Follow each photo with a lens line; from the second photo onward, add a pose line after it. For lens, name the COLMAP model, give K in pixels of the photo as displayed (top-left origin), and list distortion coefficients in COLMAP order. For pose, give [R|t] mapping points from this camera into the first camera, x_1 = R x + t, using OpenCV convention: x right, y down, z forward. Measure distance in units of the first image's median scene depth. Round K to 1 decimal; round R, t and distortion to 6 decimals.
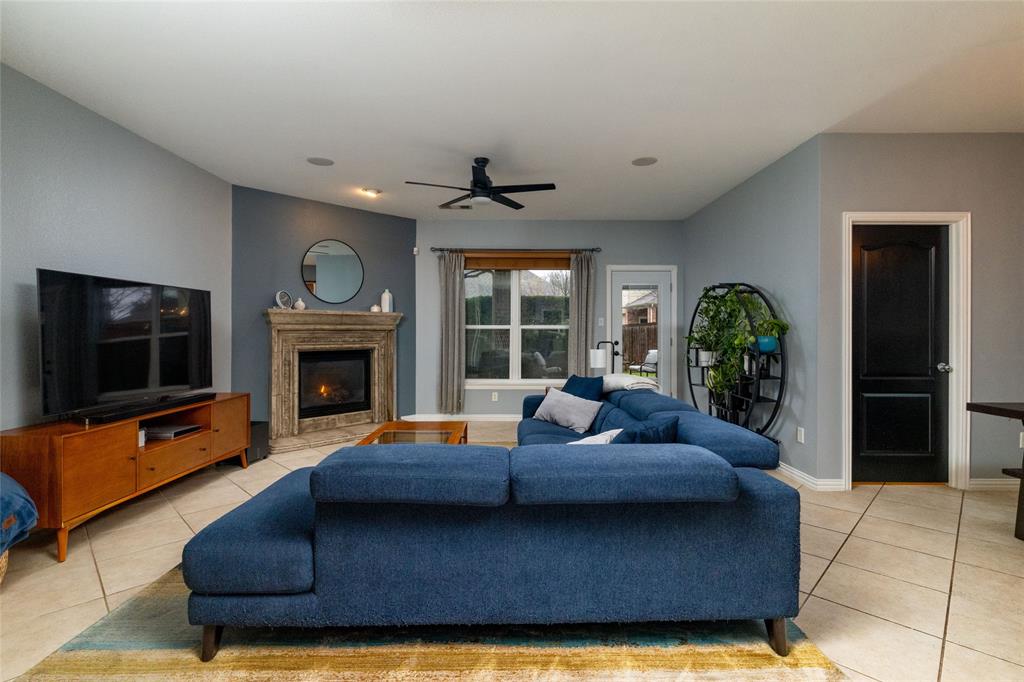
lens RADIAL K [[474.8, 0, 507.2], [0, 474.8, 333.5], [0, 0, 1]] dist [-0.002593, 0.001428]
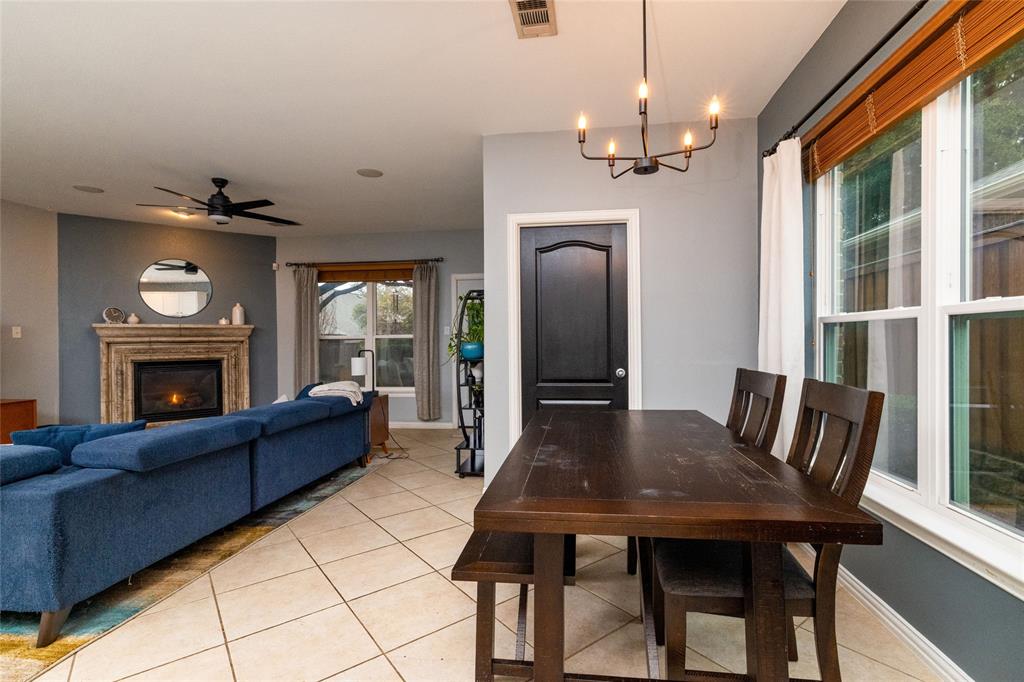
lens RADIAL K [[469.8, 0, 521.0], [0, 469.8, 342.3], [0, 0, 1]] dist [0.007845, -0.000093]
pose [[0.992124, -0.012998, -0.124587, 0.526786], [0.012691, 0.999914, -0.003260, 0.006729], [0.124619, 0.001653, 0.992203, 0.026178]]
